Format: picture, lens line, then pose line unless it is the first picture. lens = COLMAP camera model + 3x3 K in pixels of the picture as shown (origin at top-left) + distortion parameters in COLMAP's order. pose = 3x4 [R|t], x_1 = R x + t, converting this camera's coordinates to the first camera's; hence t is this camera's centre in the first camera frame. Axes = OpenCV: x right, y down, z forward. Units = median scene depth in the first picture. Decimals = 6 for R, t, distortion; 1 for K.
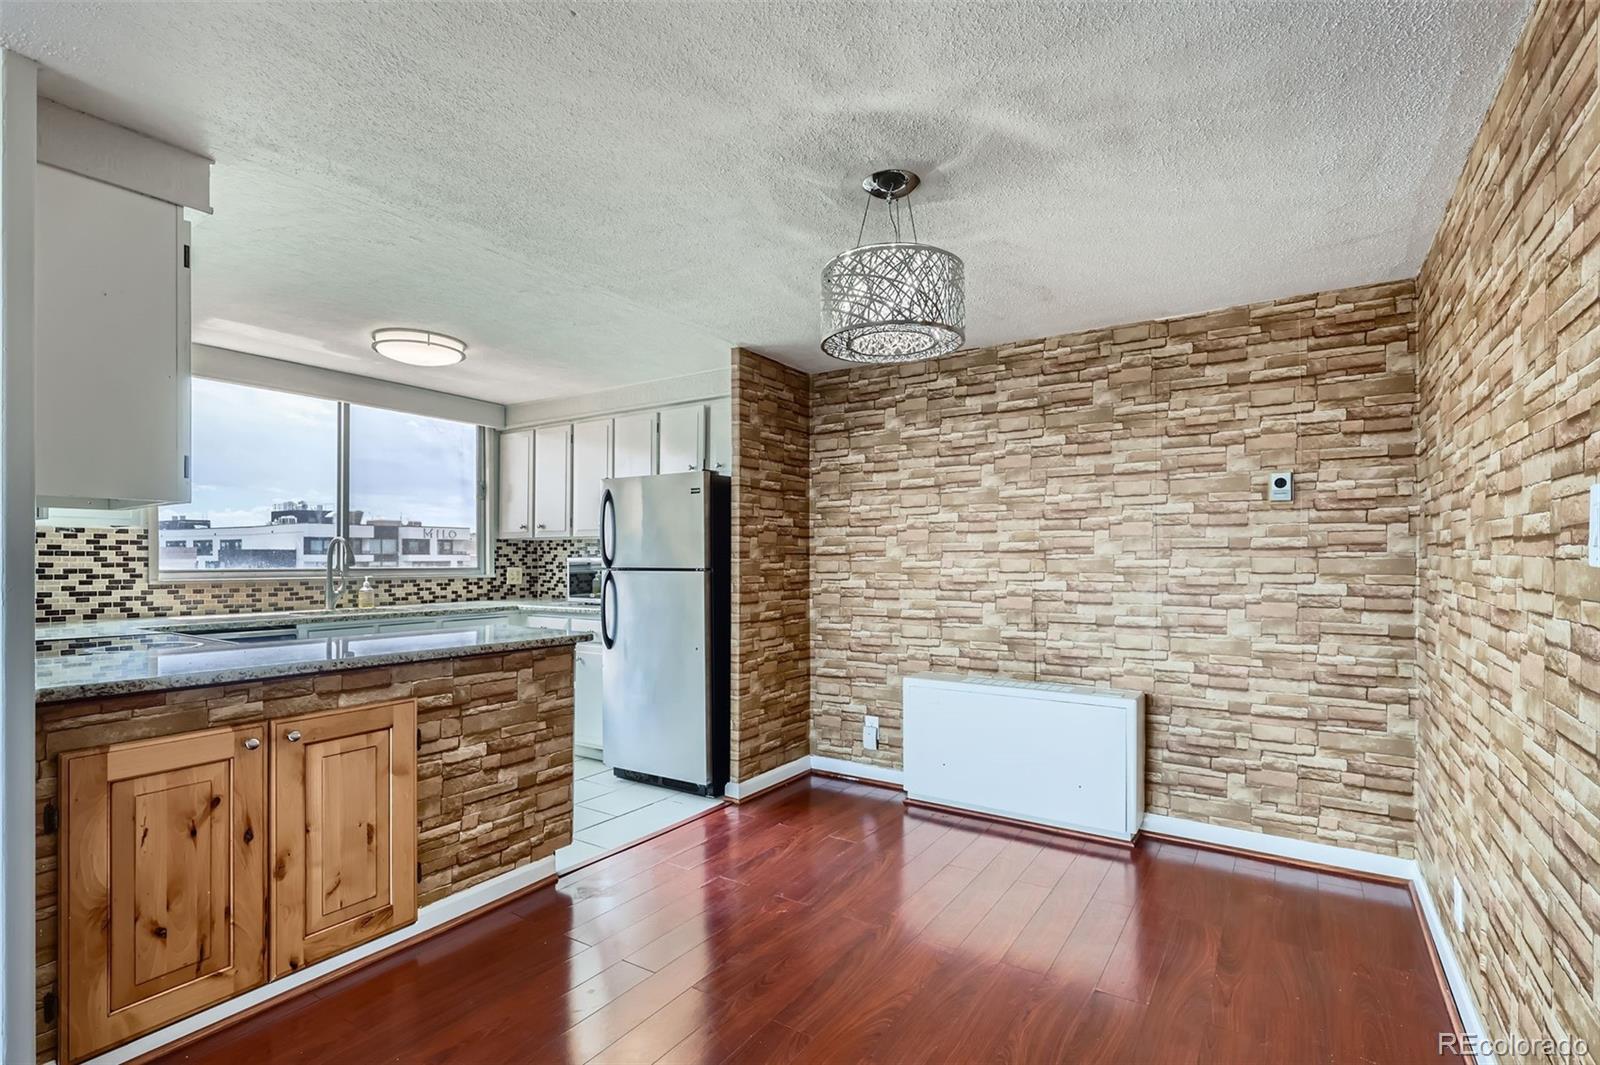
lens RADIAL K [[743.3, 0, 798.5], [0, 743.3, 557.2], [0, 0, 1]] dist [0.009711, -0.003431]
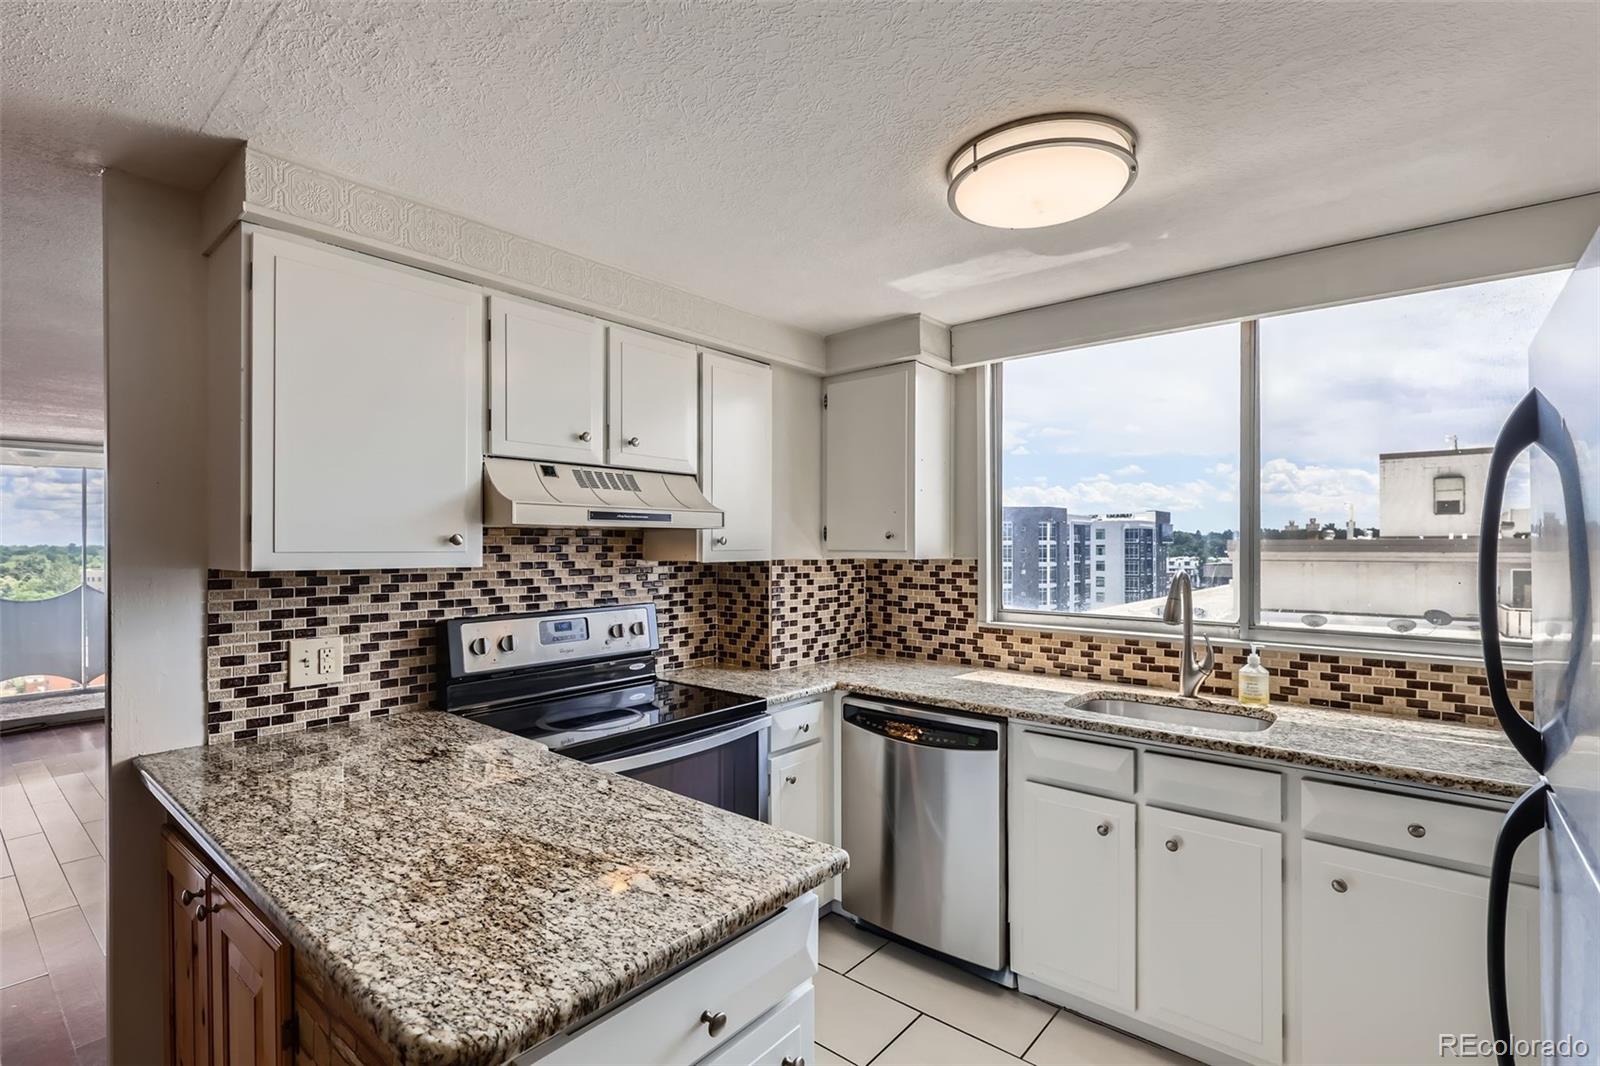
lens RADIAL K [[743.3, 0, 784.0], [0, 743.3, 546.0], [0, 0, 1]] dist [0.009711, -0.003431]
pose [[-0.106395, -0.000005, -0.994324, -0.026142], [-0.000020, 1.000000, -0.000003, -0.045111], [0.994324, 0.000019, -0.106395, 0.755576]]
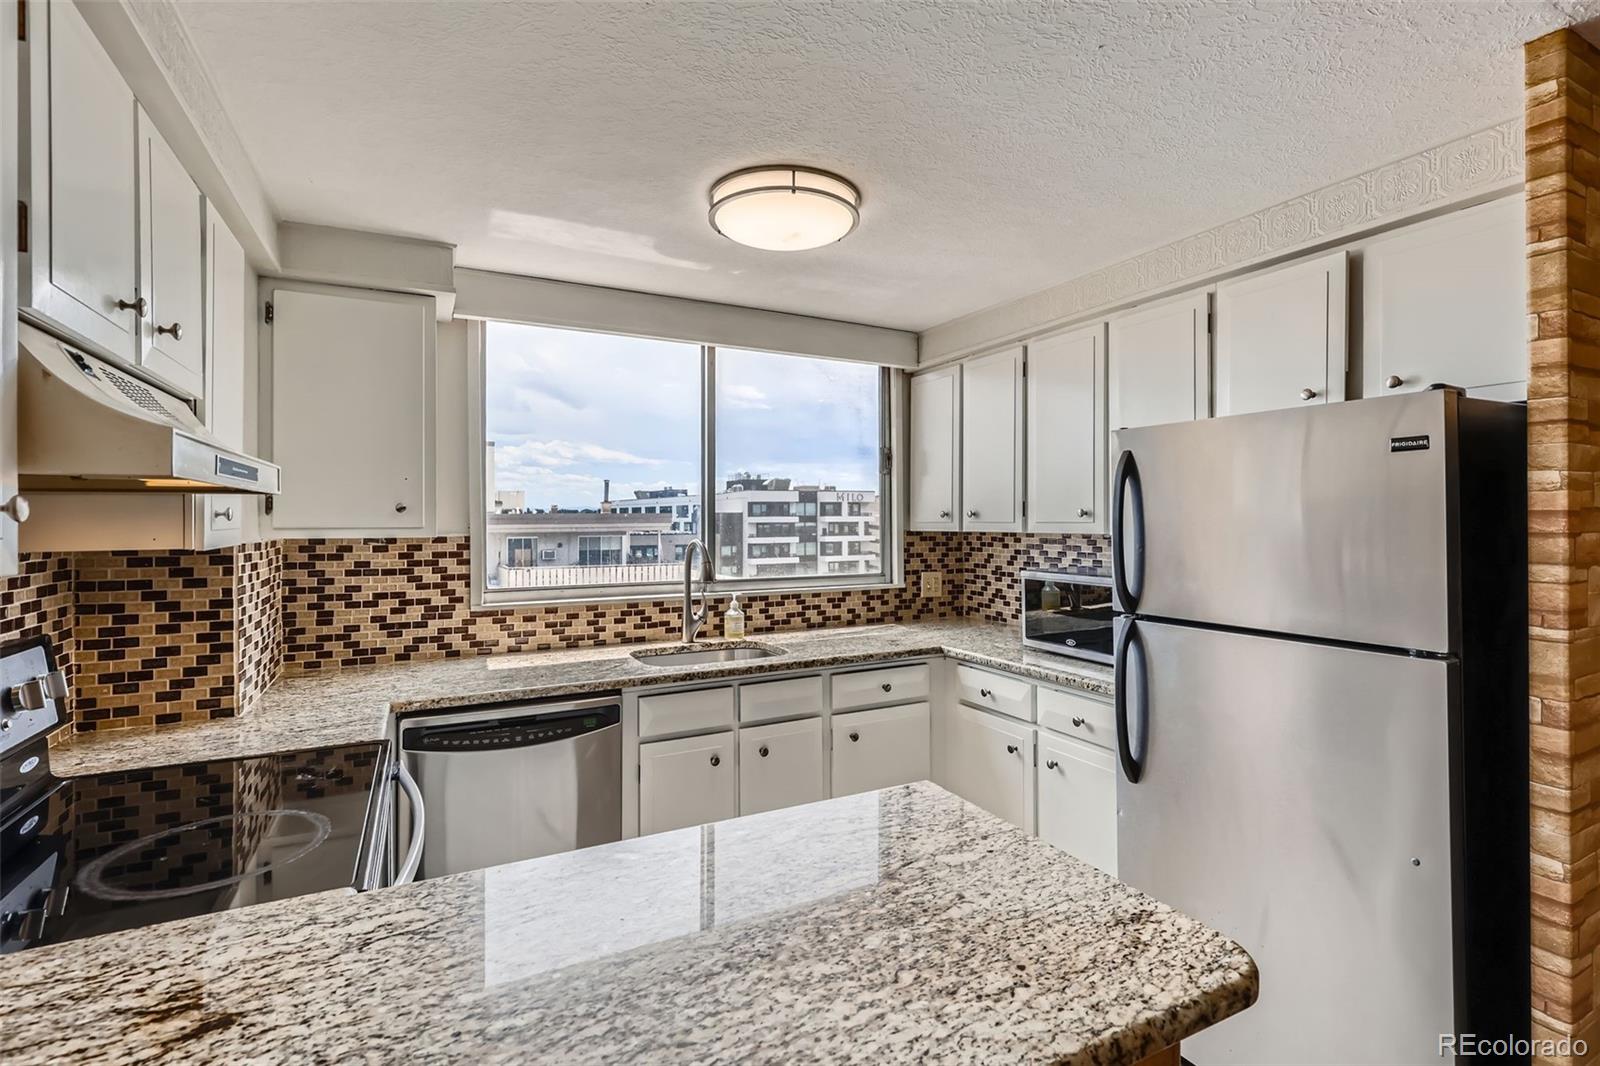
lens RADIAL K [[743.3, 0, 822.3], [0, 743.3, 513.8], [0, 0, 1]] dist [0.009711, -0.003431]
pose [[0.884212, -0.008423, -0.467009, -0.191518], [0.006315, 0.999962, -0.006080, -0.045396], [0.467042, 0.002427, 0.884232, 0.444548]]
